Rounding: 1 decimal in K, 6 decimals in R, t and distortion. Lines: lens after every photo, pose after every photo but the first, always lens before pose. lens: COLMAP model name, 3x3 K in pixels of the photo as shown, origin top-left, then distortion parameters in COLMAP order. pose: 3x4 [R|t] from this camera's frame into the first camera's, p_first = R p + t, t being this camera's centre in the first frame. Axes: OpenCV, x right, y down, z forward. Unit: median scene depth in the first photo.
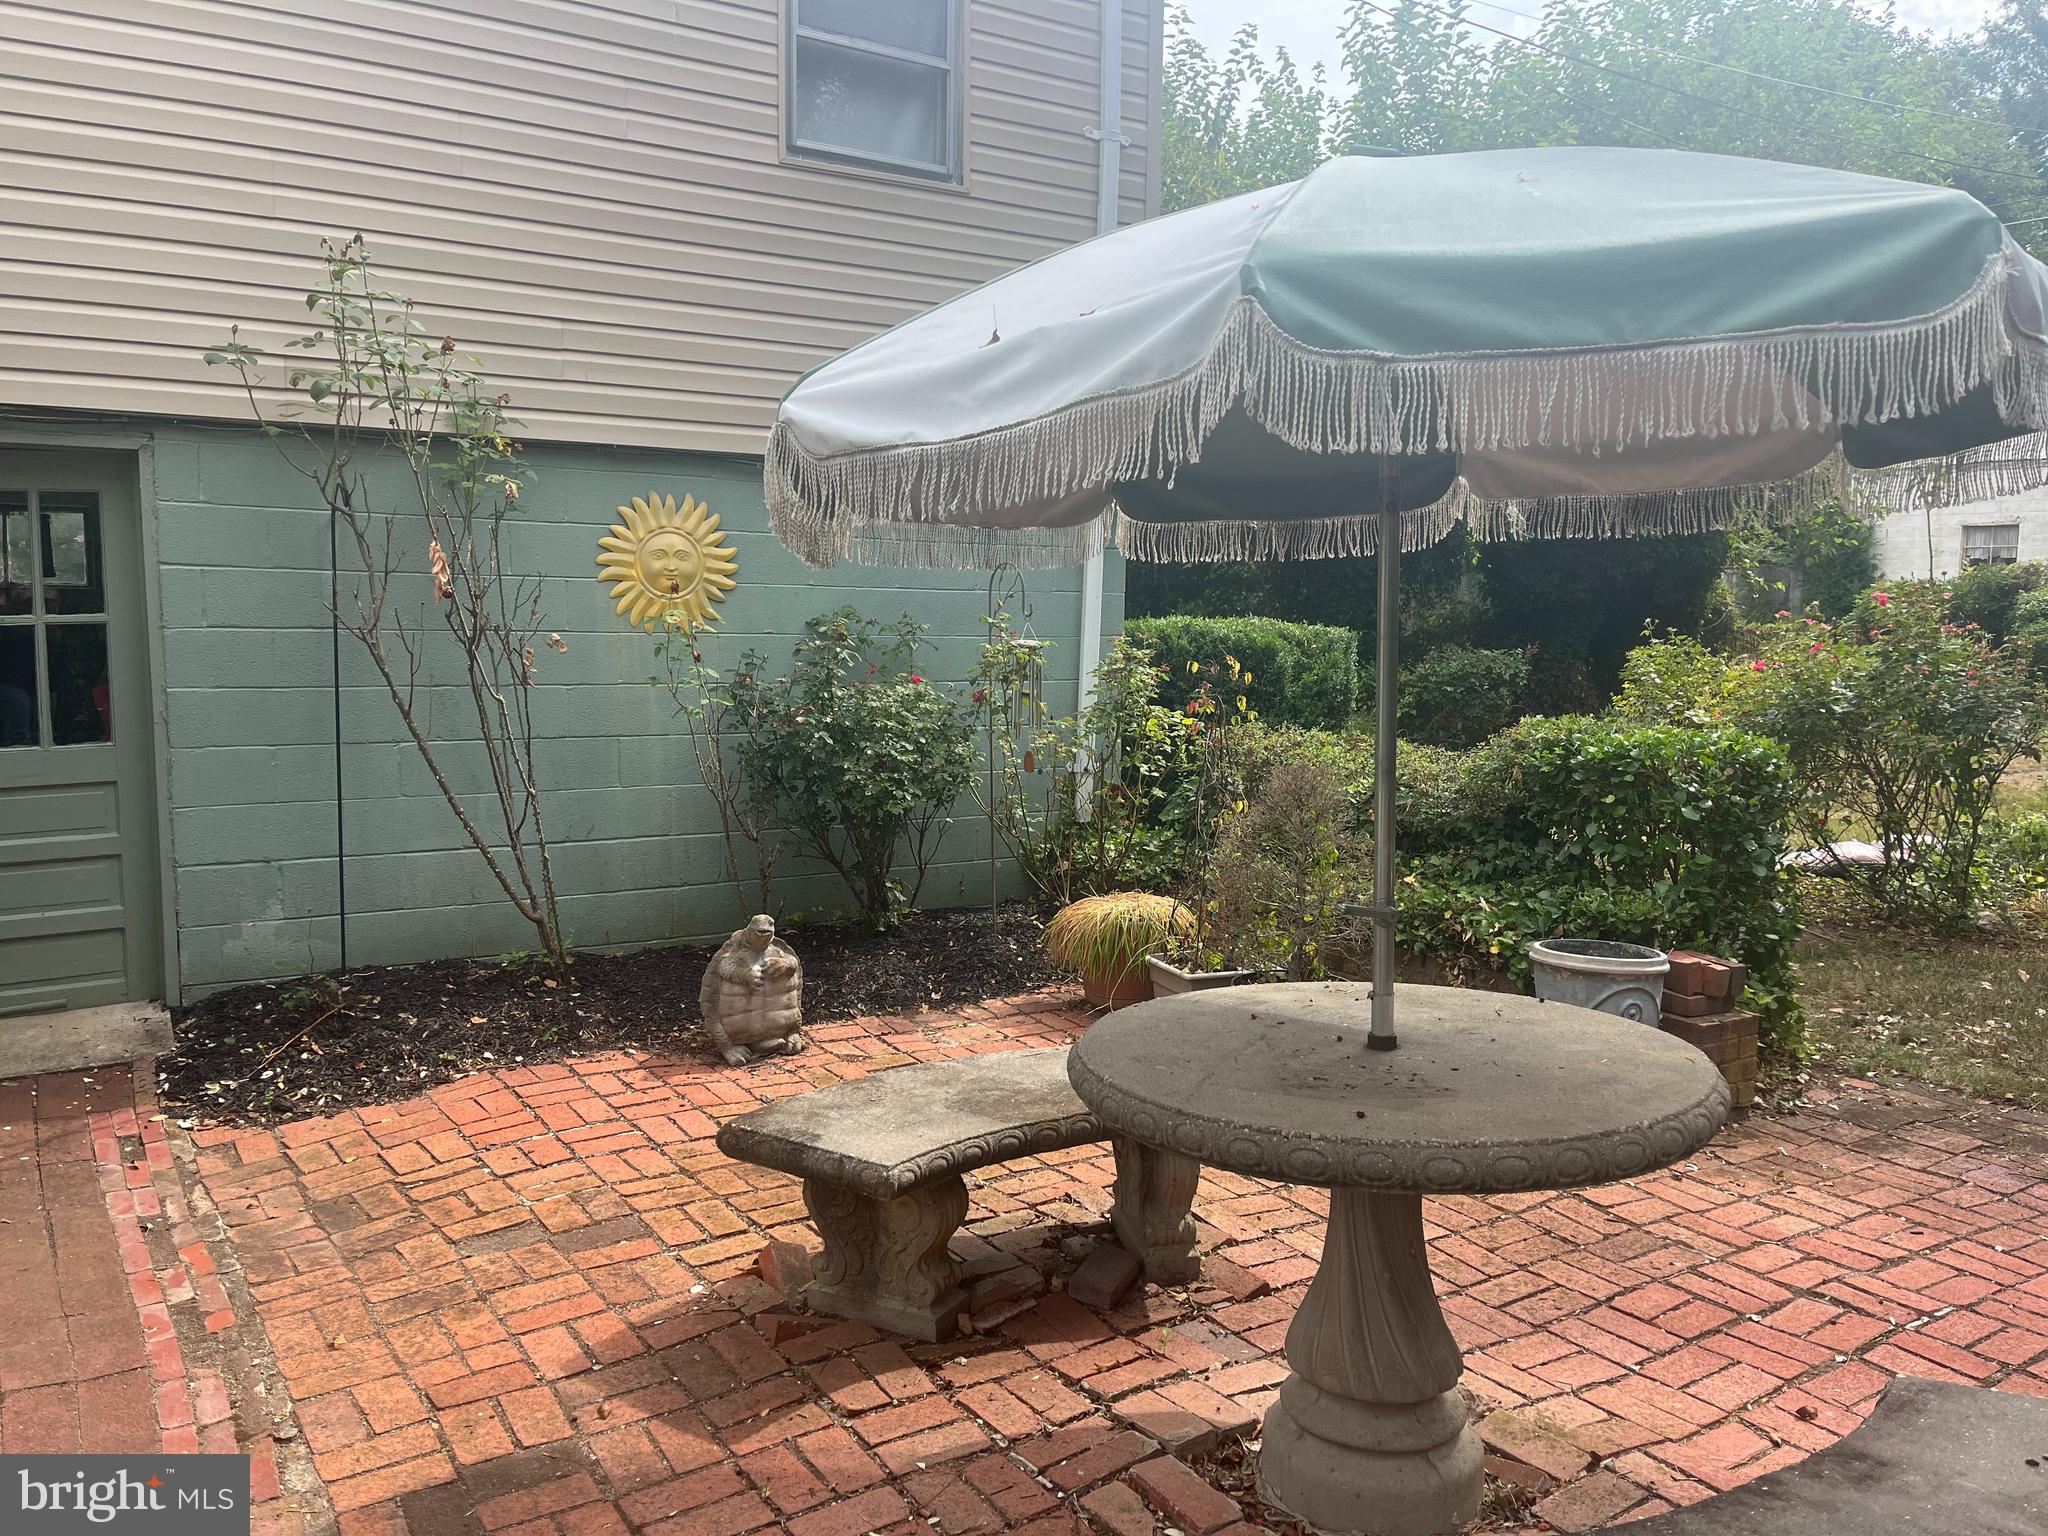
lens RADIAL K [[1544.9, 0, 1016.3], [0, 1544.9, 774.1], [0, 0, 1]] dist [0.071598, -0.107659]
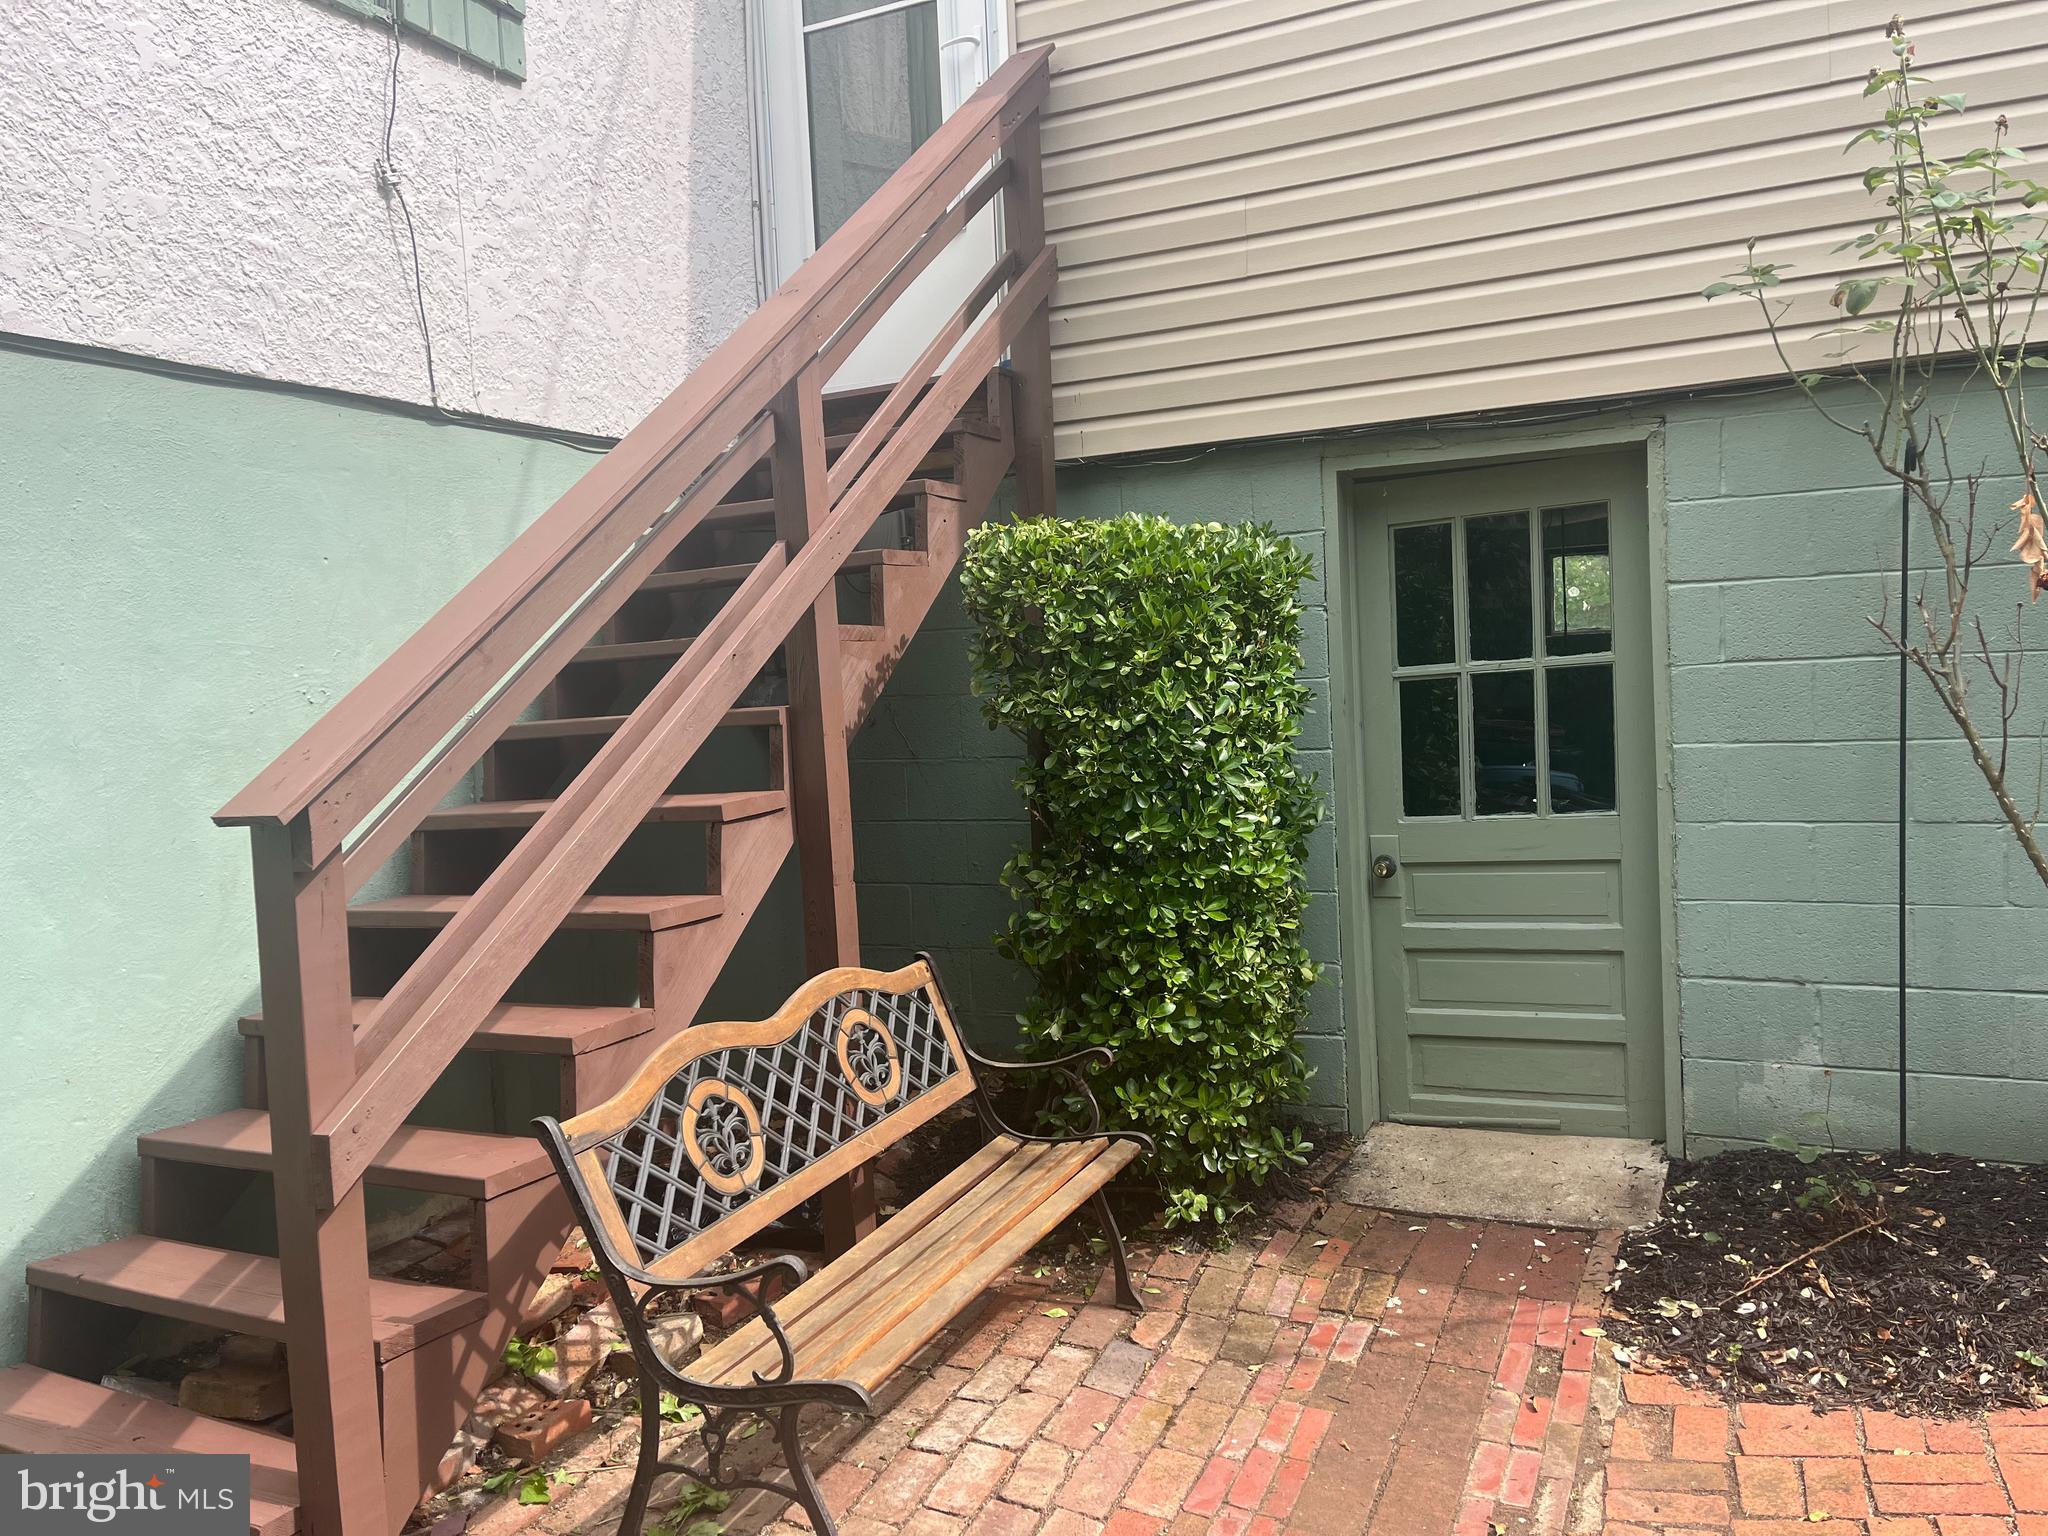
lens RADIAL K [[1544.9, 0, 1016.3], [0, 1544.9, 774.1], [0, 0, 1]] dist [0.071598, -0.107659]
pose [[0.527055, 0.010517, -0.849766, -0.065628], [-0.034353, 0.999370, -0.008938, -0.023850], [0.849137, 0.033903, 0.527084, 0.345264]]
